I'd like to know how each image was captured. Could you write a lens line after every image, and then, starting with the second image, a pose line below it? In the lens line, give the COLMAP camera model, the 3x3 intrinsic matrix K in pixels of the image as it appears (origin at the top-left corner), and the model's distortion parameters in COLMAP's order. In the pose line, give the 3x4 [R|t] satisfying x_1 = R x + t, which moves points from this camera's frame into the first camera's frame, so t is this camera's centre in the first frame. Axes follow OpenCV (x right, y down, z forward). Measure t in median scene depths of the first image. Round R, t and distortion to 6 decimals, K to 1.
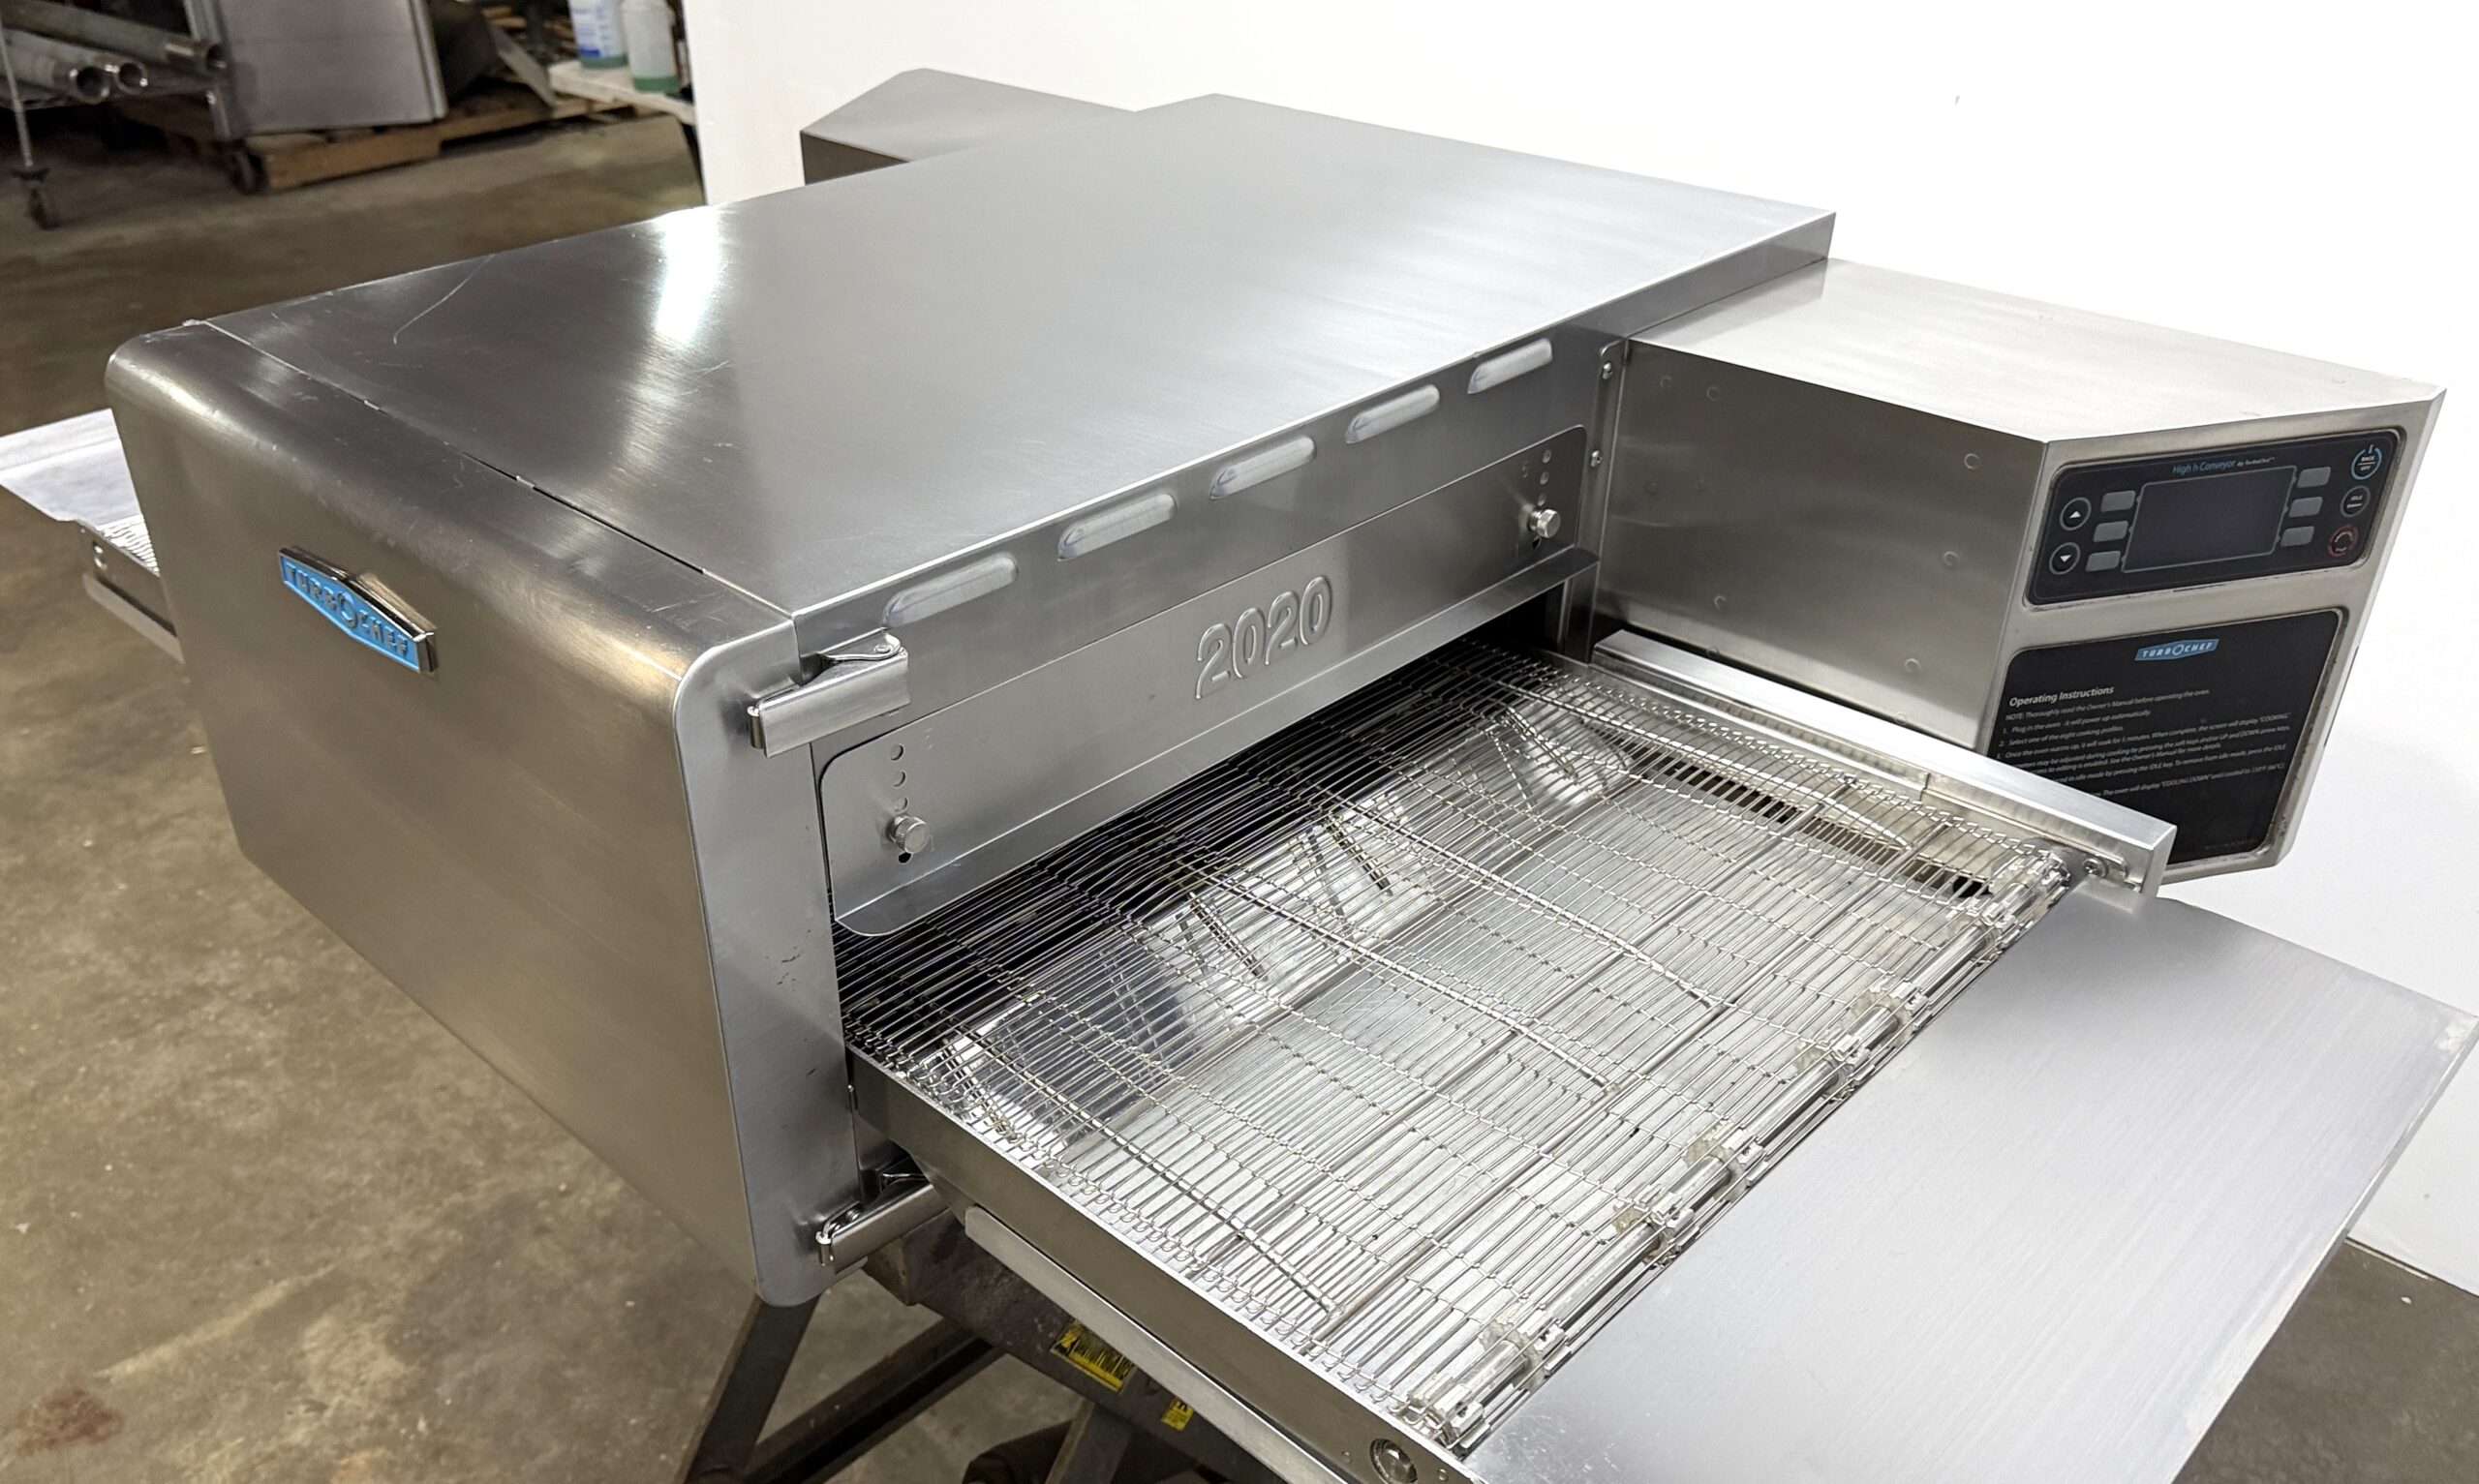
lens RADIAL K [[2010.7, 0, 1164.5], [0, 2010.7, 832.9], [0, 0, 1]] dist [-0.003516, -0.005977]
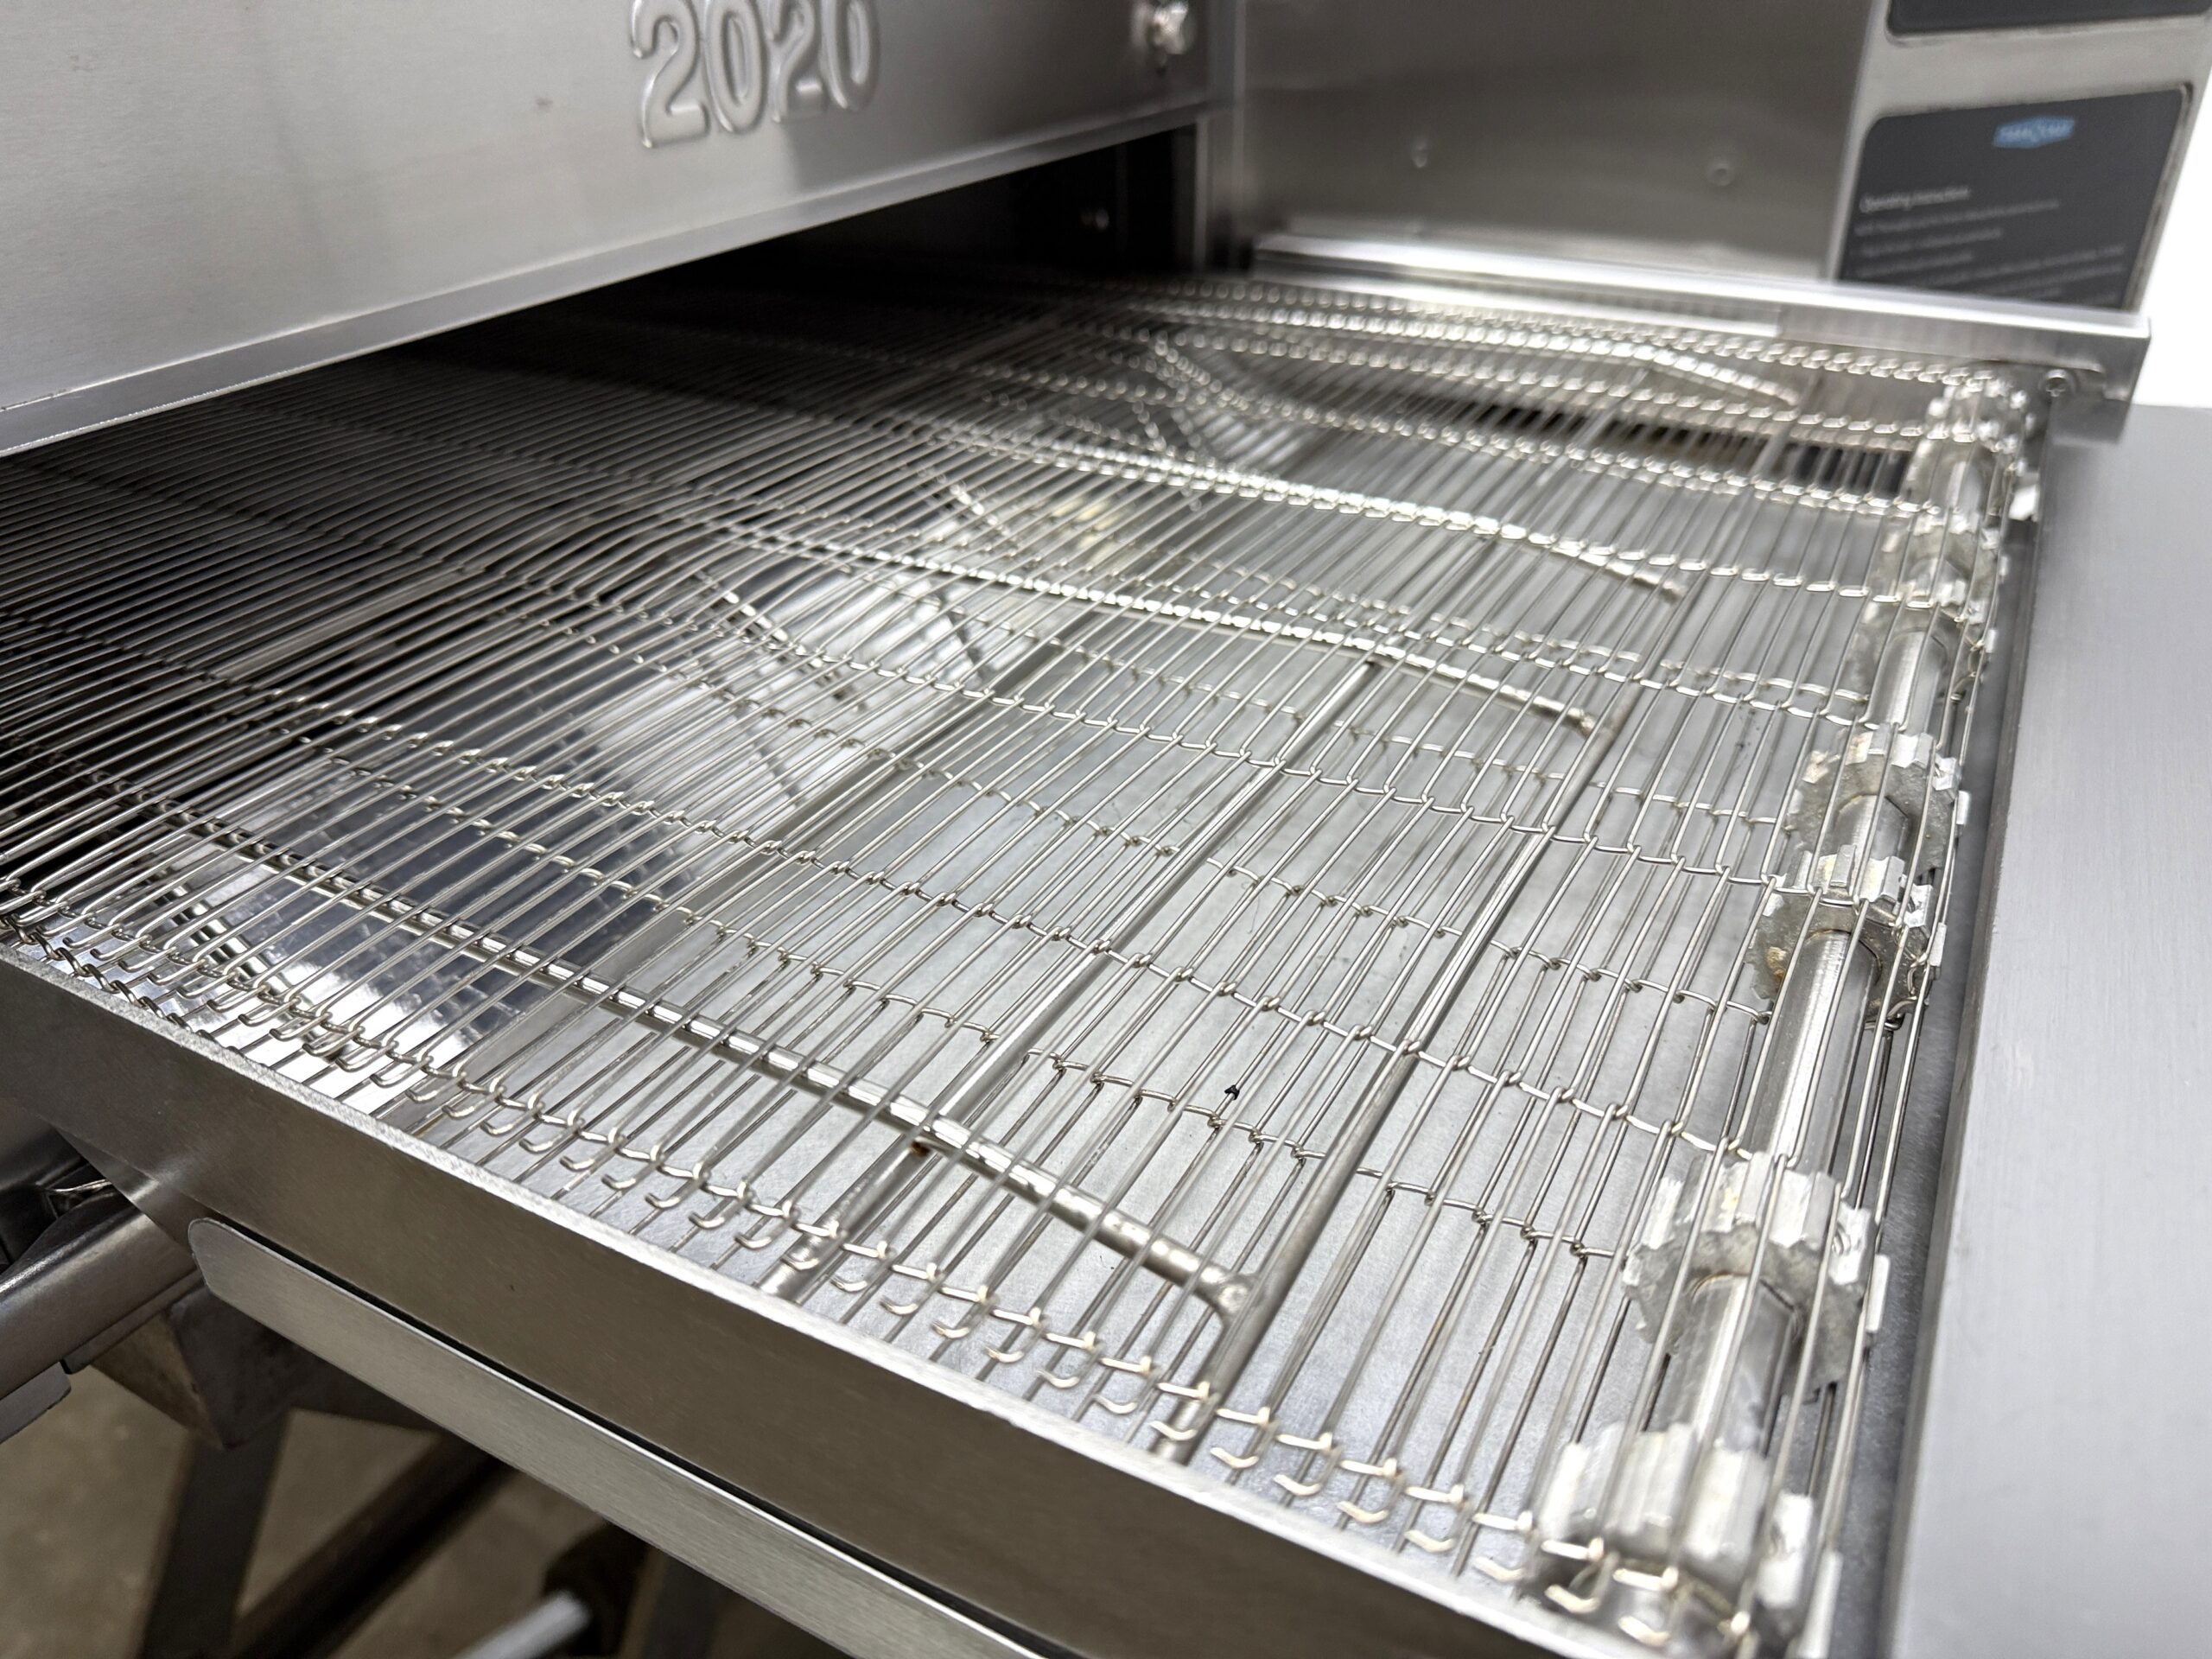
lens RADIAL K [[1572.9, 0, 1106.0], [0, 1572.9, 829.5], [0, 0, 1]] dist [-0.010105, -0.003339]
pose [[0.961835, -0.146528, 0.231092, 0.010216], [0.152606, 0.988250, -0.008546, 0.116331], [-0.227124, 0.043486, 0.972894, 0.548998]]
